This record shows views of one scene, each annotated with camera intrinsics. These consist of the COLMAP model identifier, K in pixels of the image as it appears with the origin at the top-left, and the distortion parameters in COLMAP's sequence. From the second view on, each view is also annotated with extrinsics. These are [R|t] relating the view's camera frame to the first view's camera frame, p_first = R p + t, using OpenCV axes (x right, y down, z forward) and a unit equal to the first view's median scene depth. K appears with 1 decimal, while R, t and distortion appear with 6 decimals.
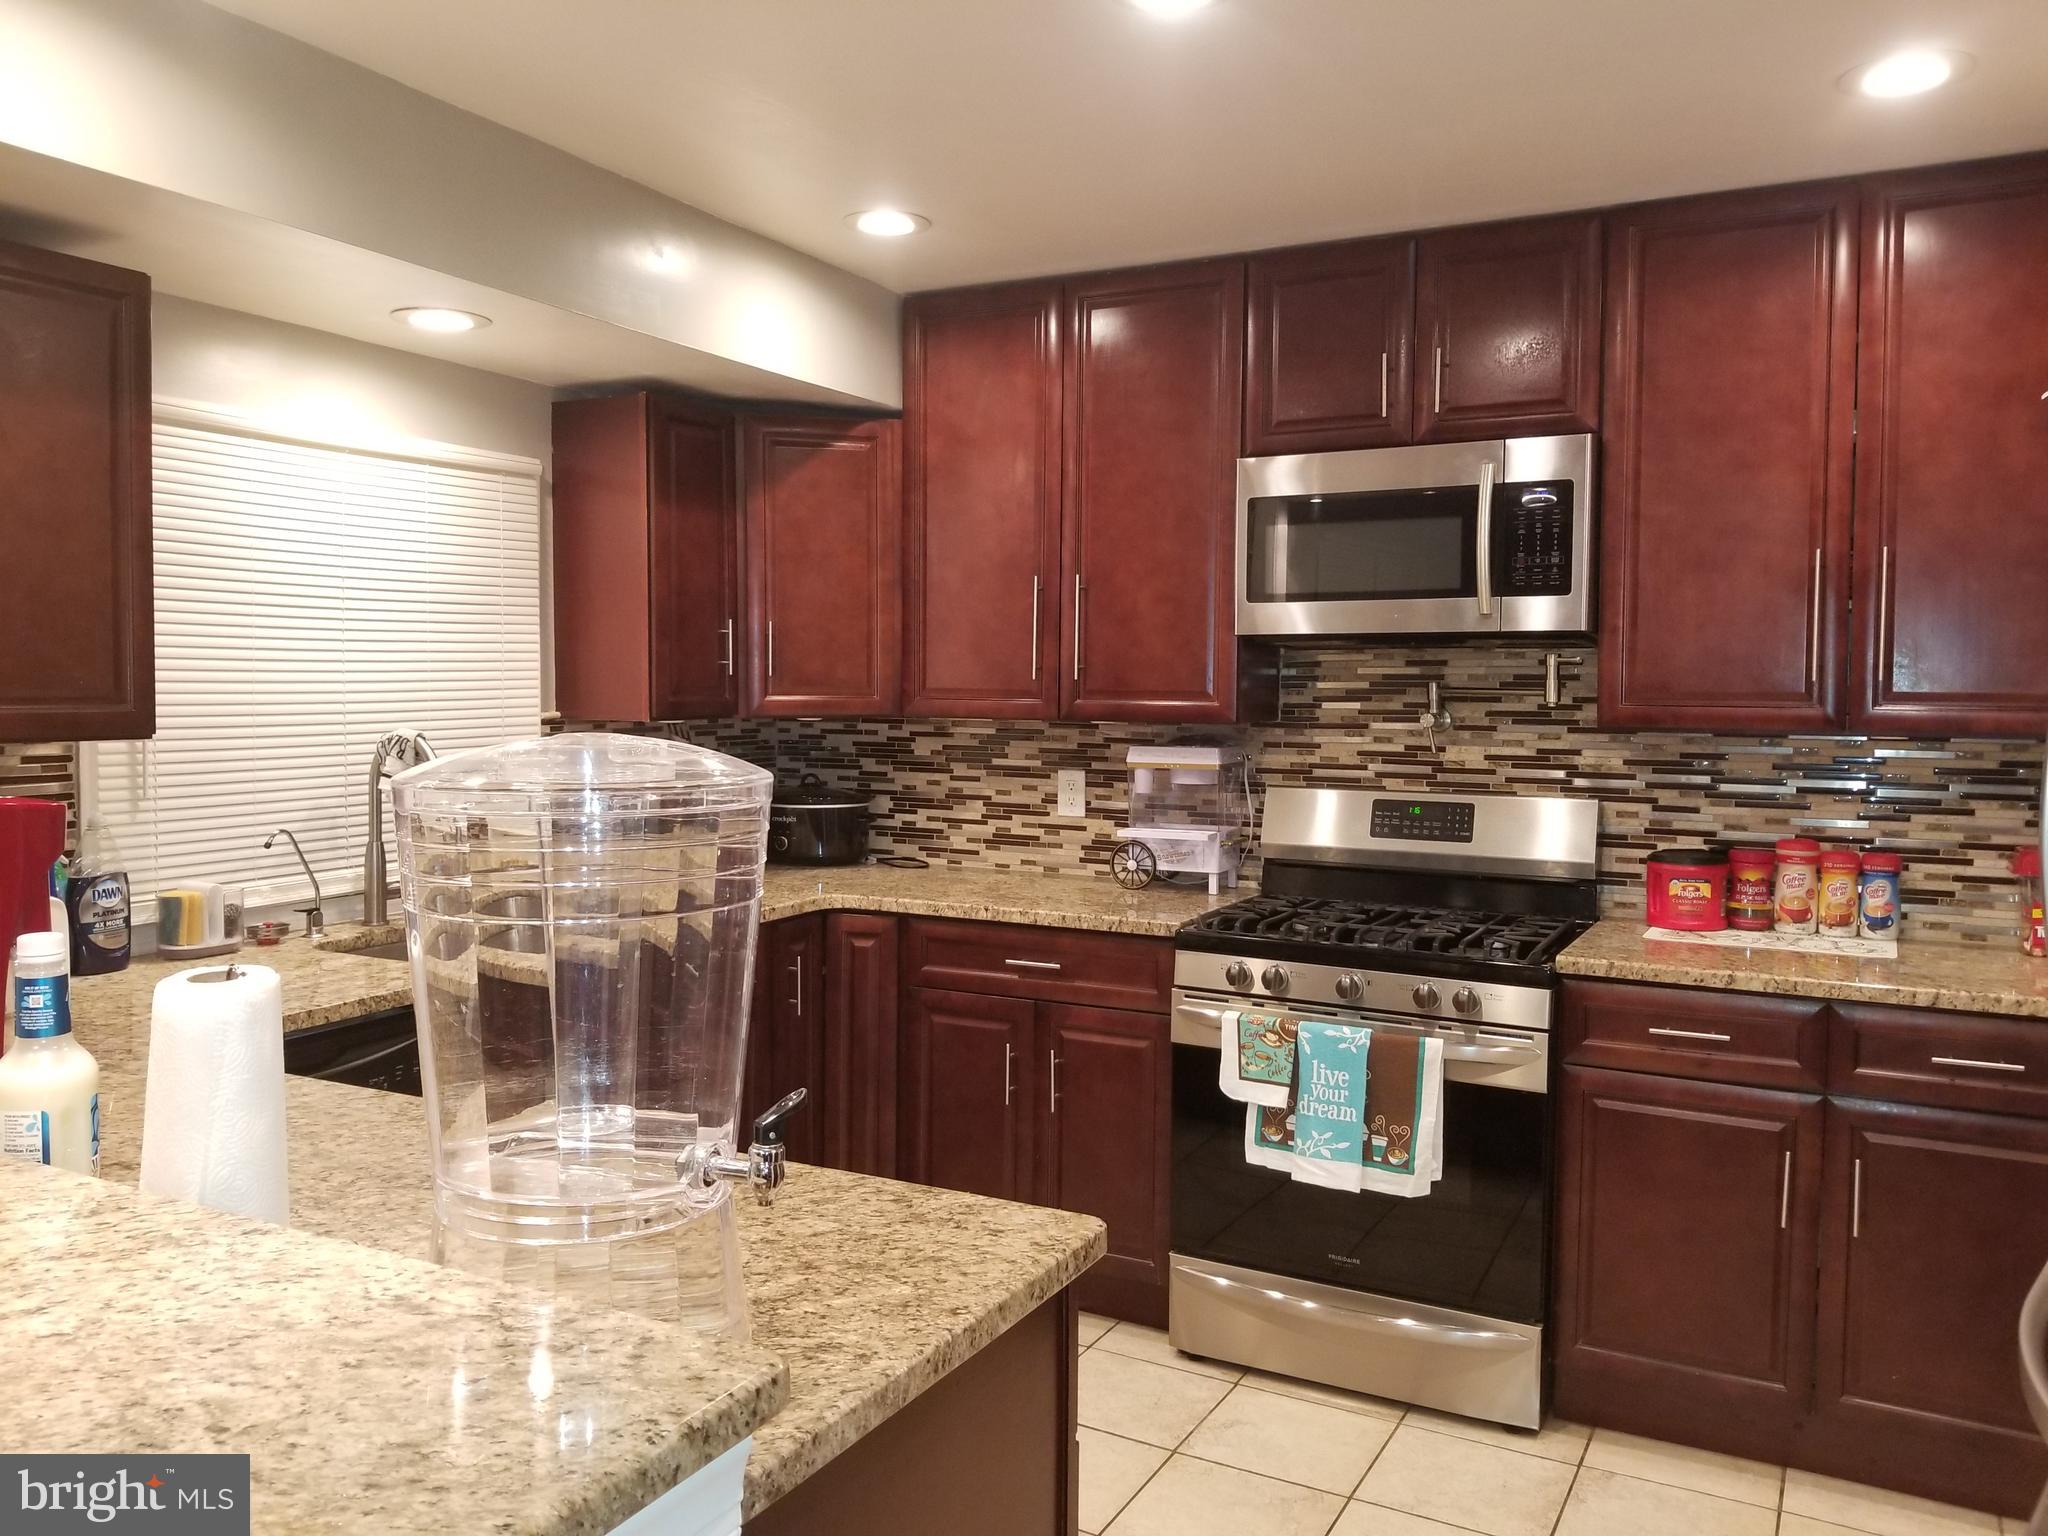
lens RADIAL K [[1604.9, 0, 1008.6], [0, 1604.9, 765.6], [0, 0, 1]] dist [0.083740, -0.143693]
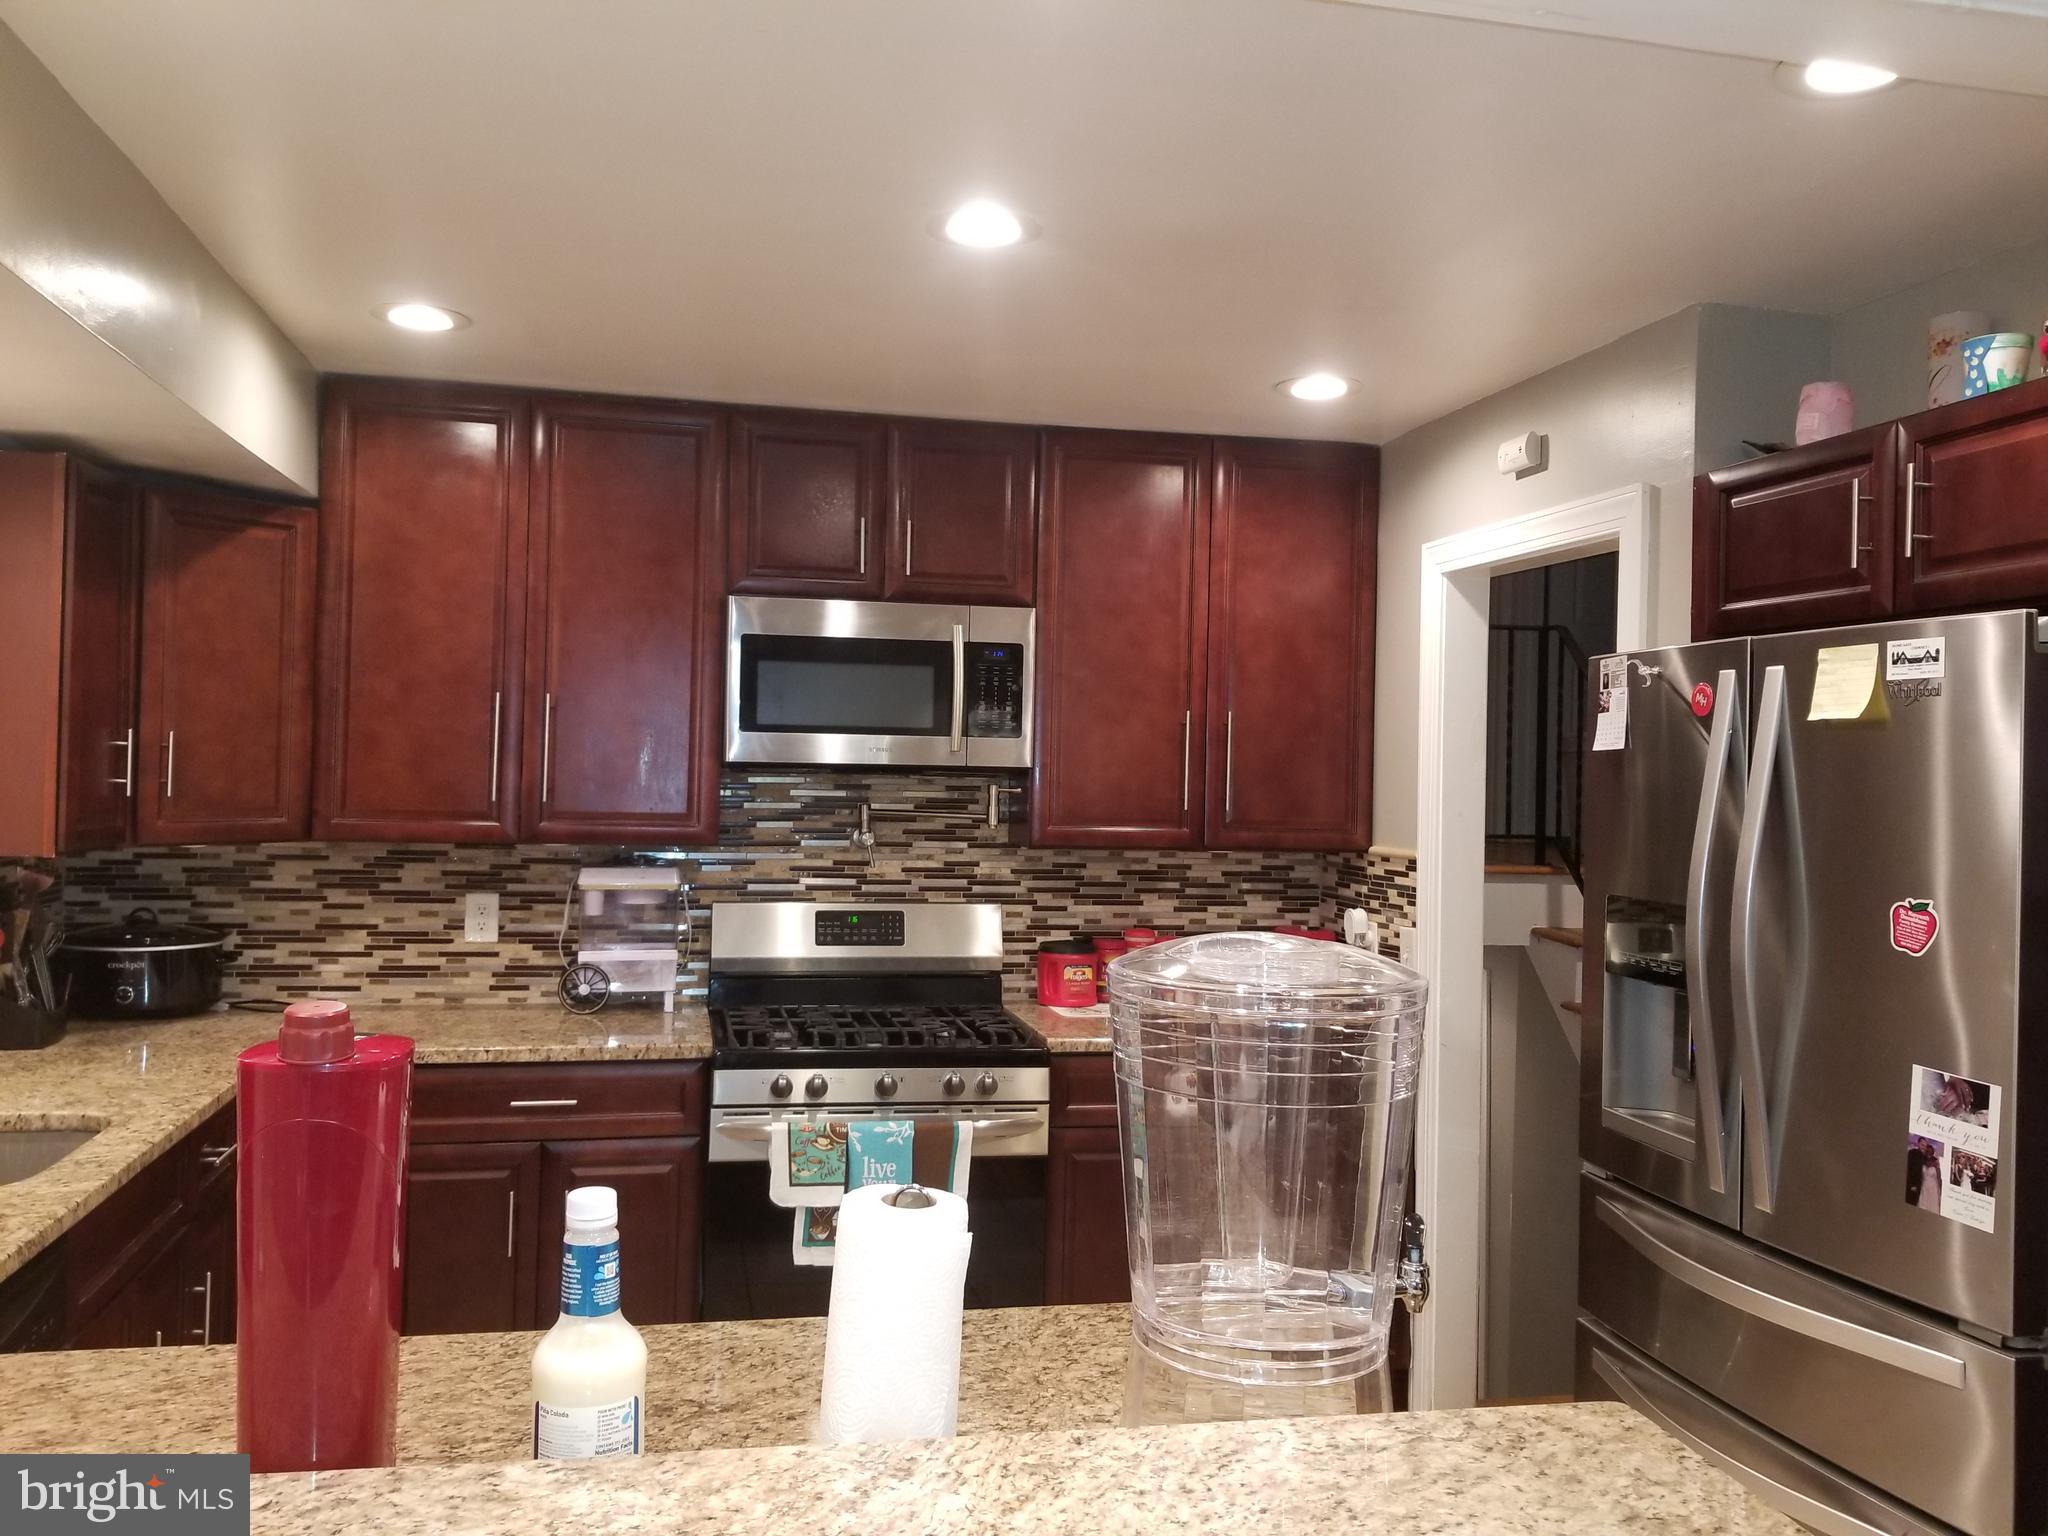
lens RADIAL K [[1604.9, 0, 1015.0], [0, 1604.9, 768.8], [0, 0, 1]] dist [0.083740, -0.143693]
pose [[0.769104, 0.009910, 0.639047, -0.395546], [0.018614, 0.999108, -0.037896, -0.034079], [-0.638853, 0.041041, 0.768233, 0.074962]]
